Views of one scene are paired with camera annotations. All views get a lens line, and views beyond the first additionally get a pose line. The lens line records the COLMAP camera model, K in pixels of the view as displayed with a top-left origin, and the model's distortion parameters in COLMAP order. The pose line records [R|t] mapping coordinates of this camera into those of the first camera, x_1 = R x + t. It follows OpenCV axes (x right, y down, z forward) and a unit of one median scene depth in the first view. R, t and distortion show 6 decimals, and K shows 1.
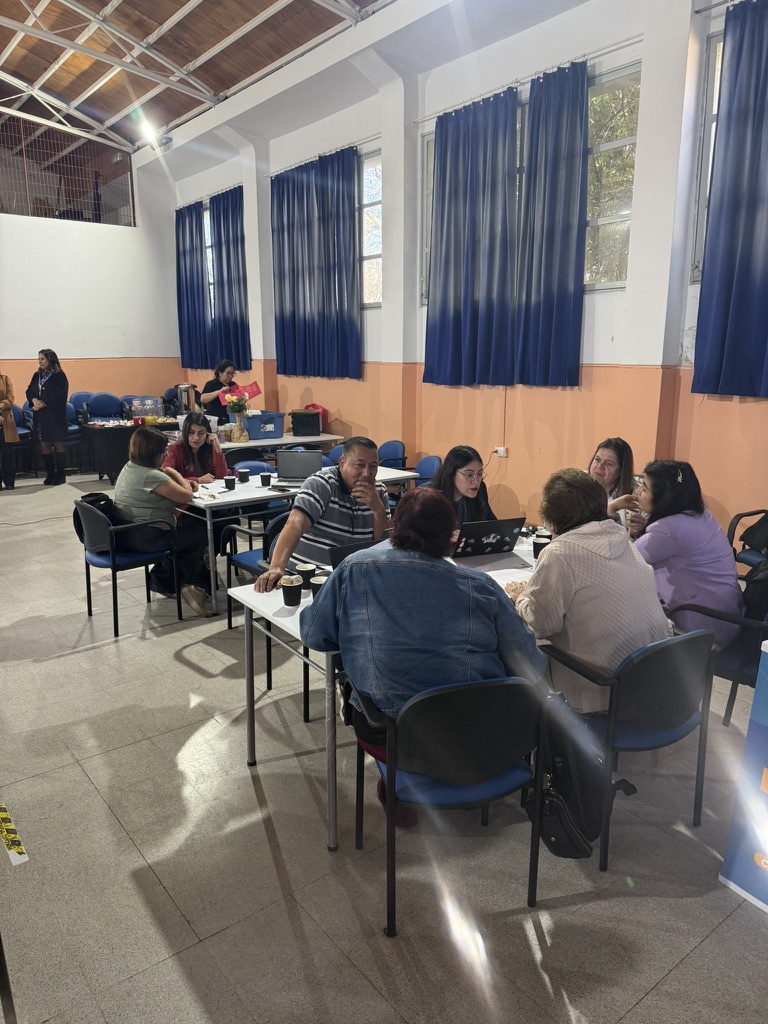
lens RADIAL K [[724.6, 0, 384.0], [0, 724.6, 512.0], [0, 0, 1]] dist [0.029561, -0.064149]
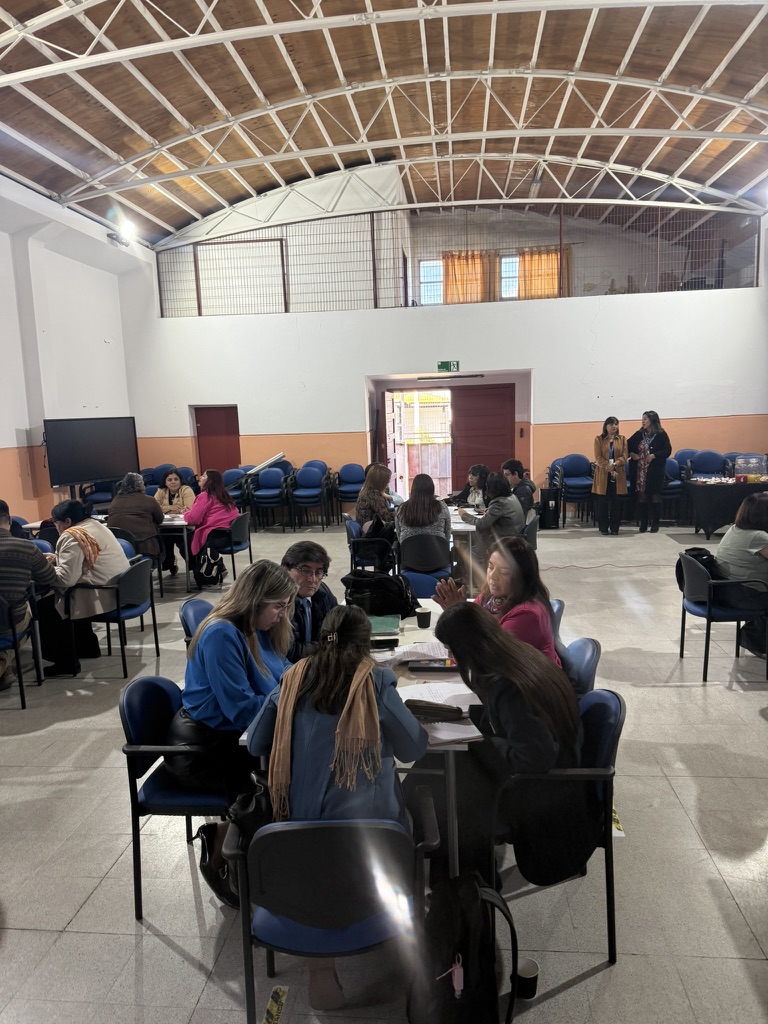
lens RADIAL K [[745.6, 0, 384.0], [0, 745.6, 512.0], [0, 0, 1]] dist [0.003220, 0.007889]
pose [[0.725516, 0.073297, -0.684290, 0.026569], [-0.117838, 0.992859, -0.018588, -0.002686], [0.678041, 0.094121, 0.728973, -0.144255]]
